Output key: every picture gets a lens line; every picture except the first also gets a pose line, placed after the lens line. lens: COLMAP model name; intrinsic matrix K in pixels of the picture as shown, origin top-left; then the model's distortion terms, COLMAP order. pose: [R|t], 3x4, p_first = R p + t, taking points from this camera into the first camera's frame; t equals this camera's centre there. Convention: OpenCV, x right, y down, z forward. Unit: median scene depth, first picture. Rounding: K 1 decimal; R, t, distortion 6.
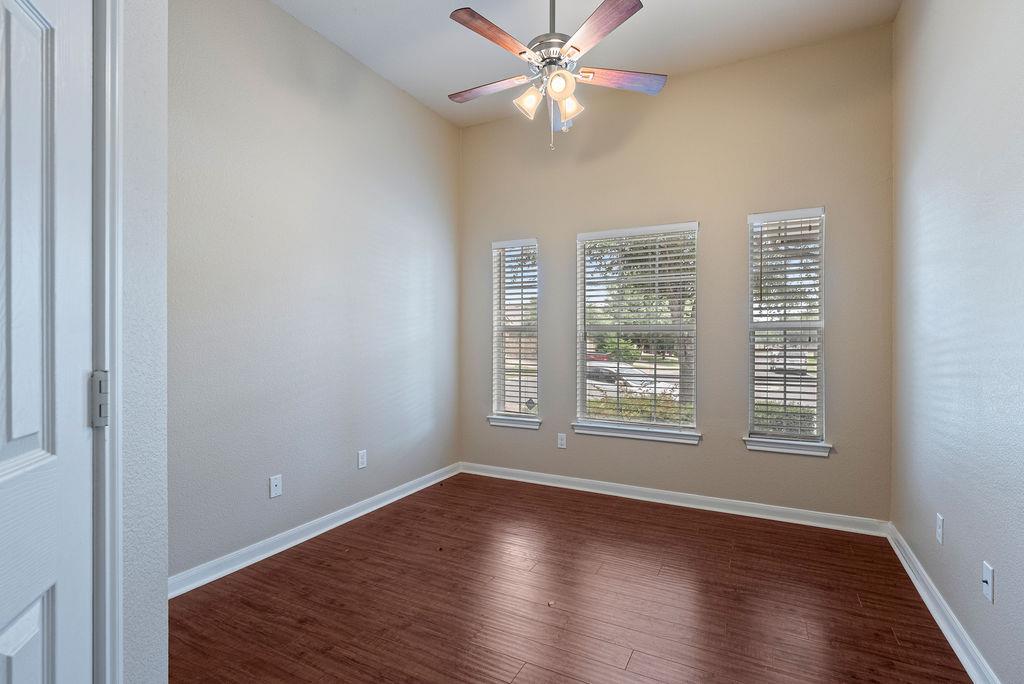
lens RADIAL K [[478.4, 0, 513.2], [0, 478.4, 342.2], [0, 0, 1]] dist [-0.000641, -0.000520]
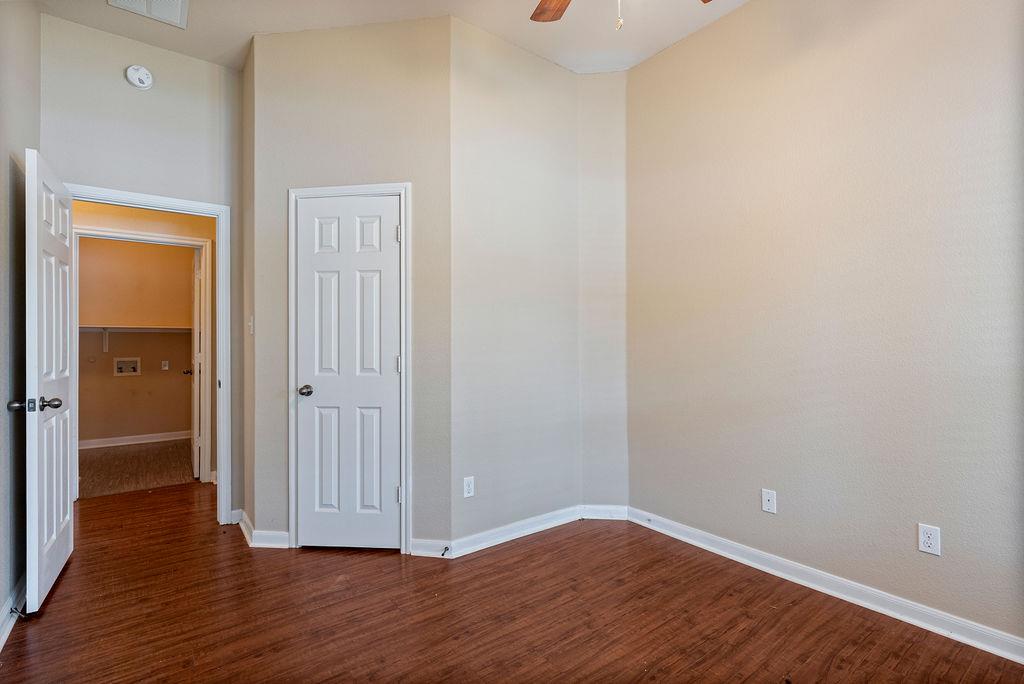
lens RADIAL K [[478.4, 0, 513.3], [0, 478.4, 342.6], [0, 0, 1]] dist [-0.000641, -0.000520]
pose [[-0.420371, 0.001036, -0.907352, 0.608239], [0.002461, 0.999997, 0.000002, -0.013612], [0.907349, -0.002232, -0.420372, 1.004734]]
